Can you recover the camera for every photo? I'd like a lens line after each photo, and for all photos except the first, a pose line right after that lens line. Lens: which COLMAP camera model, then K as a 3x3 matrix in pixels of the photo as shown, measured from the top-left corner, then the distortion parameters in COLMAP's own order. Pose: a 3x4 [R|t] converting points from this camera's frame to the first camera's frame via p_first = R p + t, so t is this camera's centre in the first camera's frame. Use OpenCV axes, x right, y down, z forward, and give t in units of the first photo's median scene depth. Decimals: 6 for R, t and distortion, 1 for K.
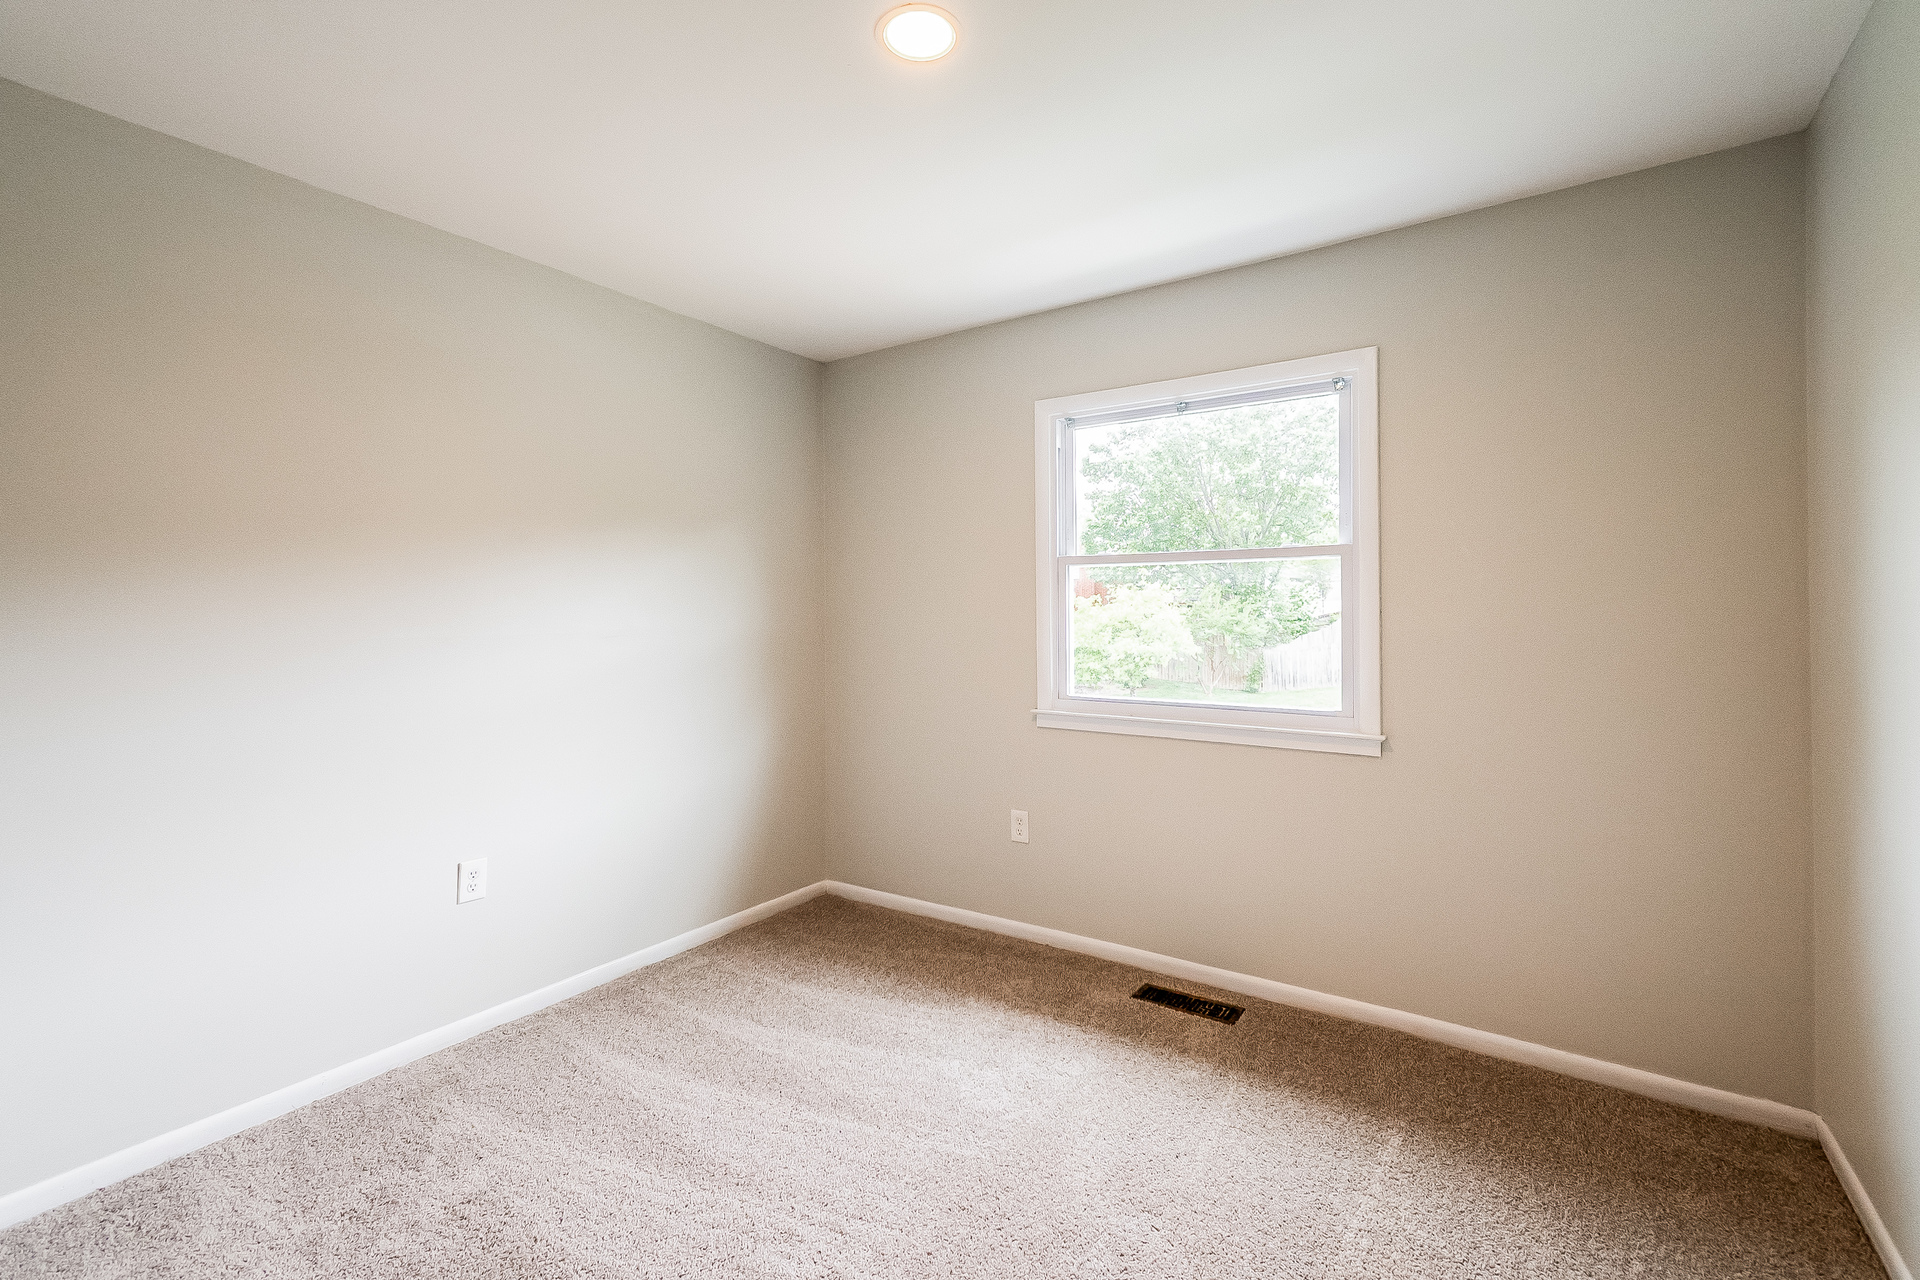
lens RADIAL K [[871.0, 0, 947.2], [0, 871.0, 634.7], [0, 0, 1]] dist [0.000730, -0.001340]
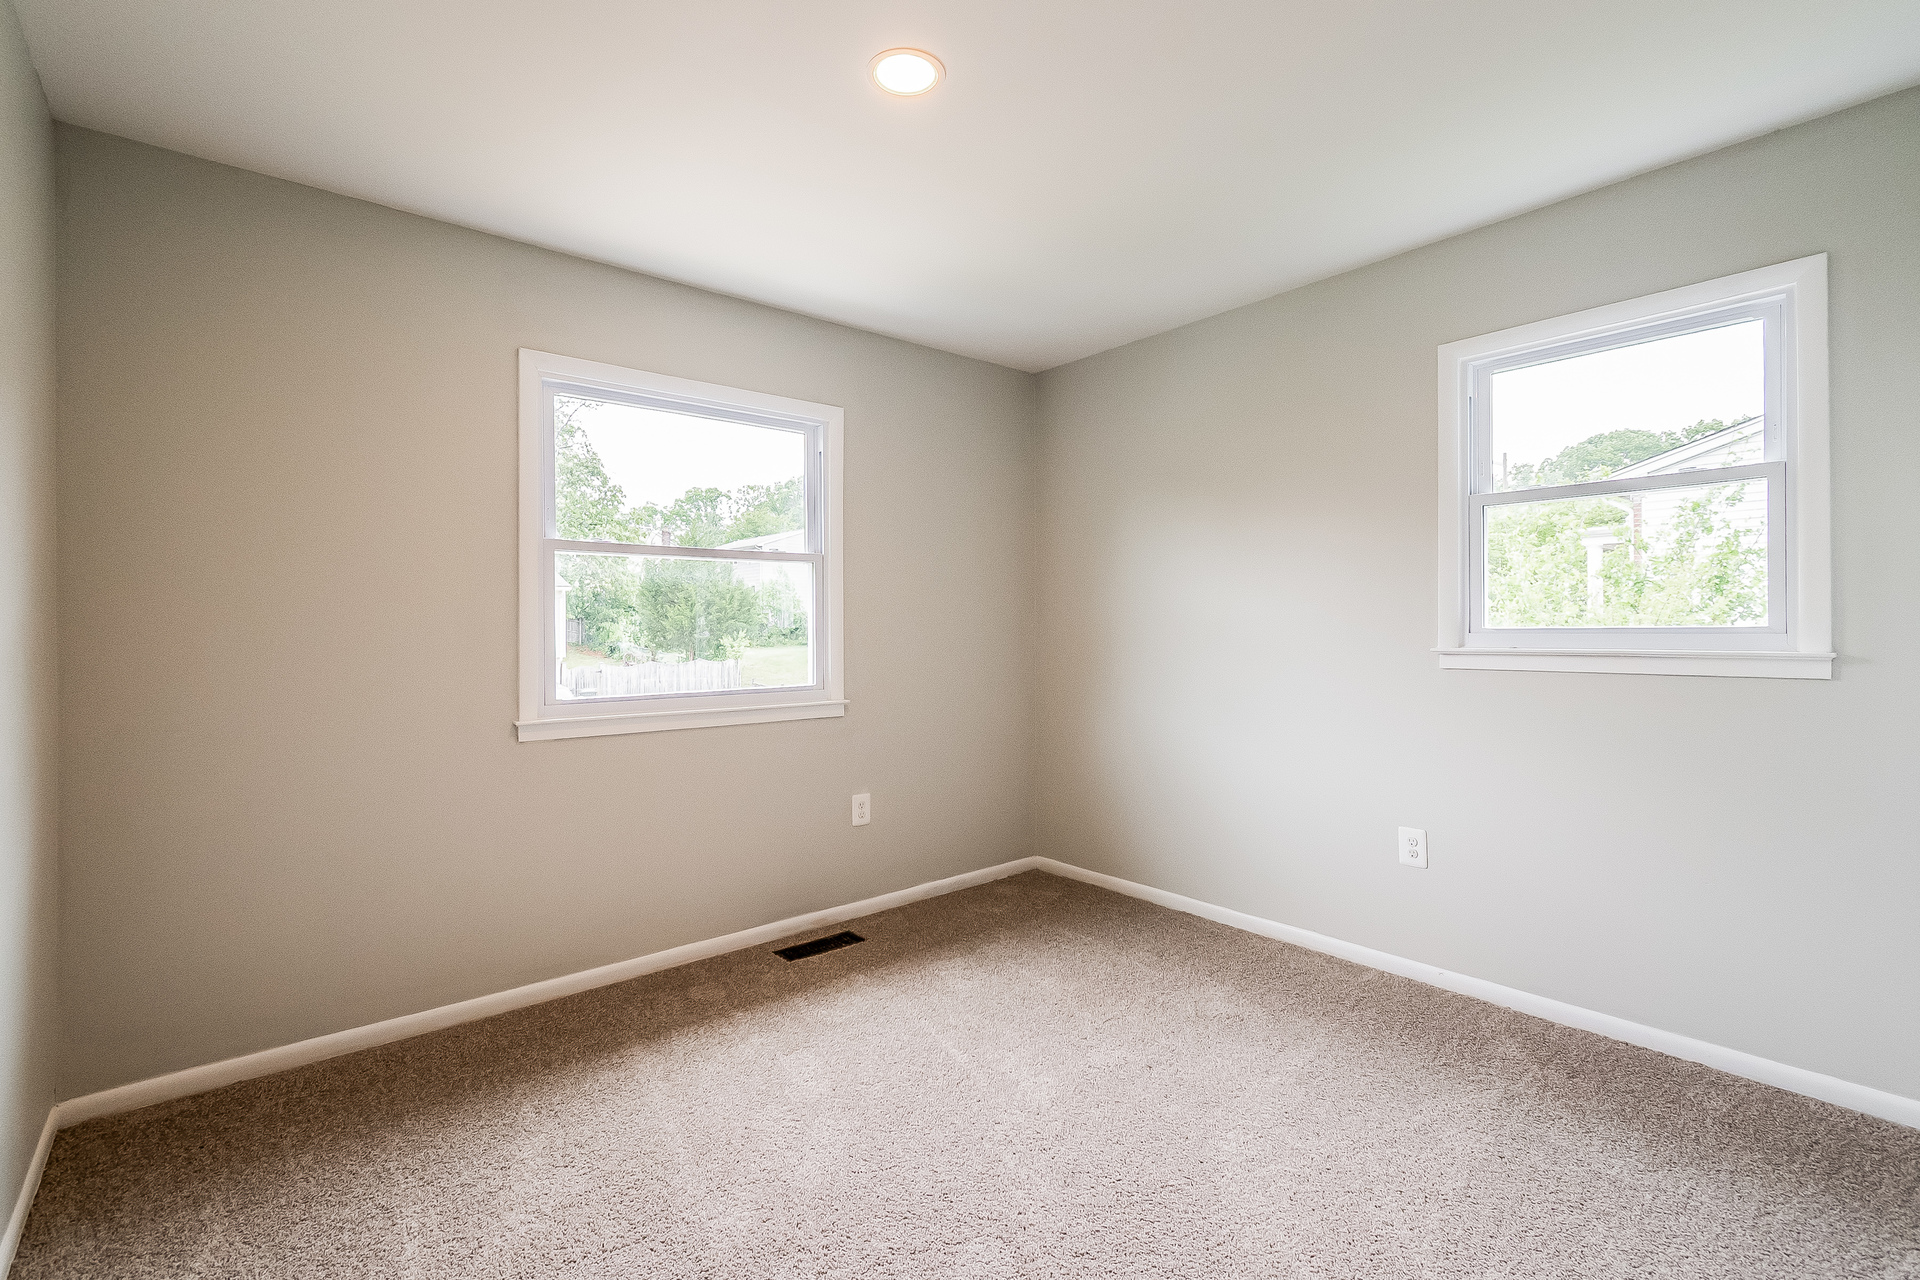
lens RADIAL K [[871.0, 0, 953.0], [0, 871.0, 609.9], [0, 0, 1]] dist [0.000730, -0.001340]
pose [[0.256828, -0.000447, 0.966457, -0.647042], [0.012628, 0.999916, -0.002894, -0.013447], [-0.966375, 0.012947, 0.256812, 0.431918]]
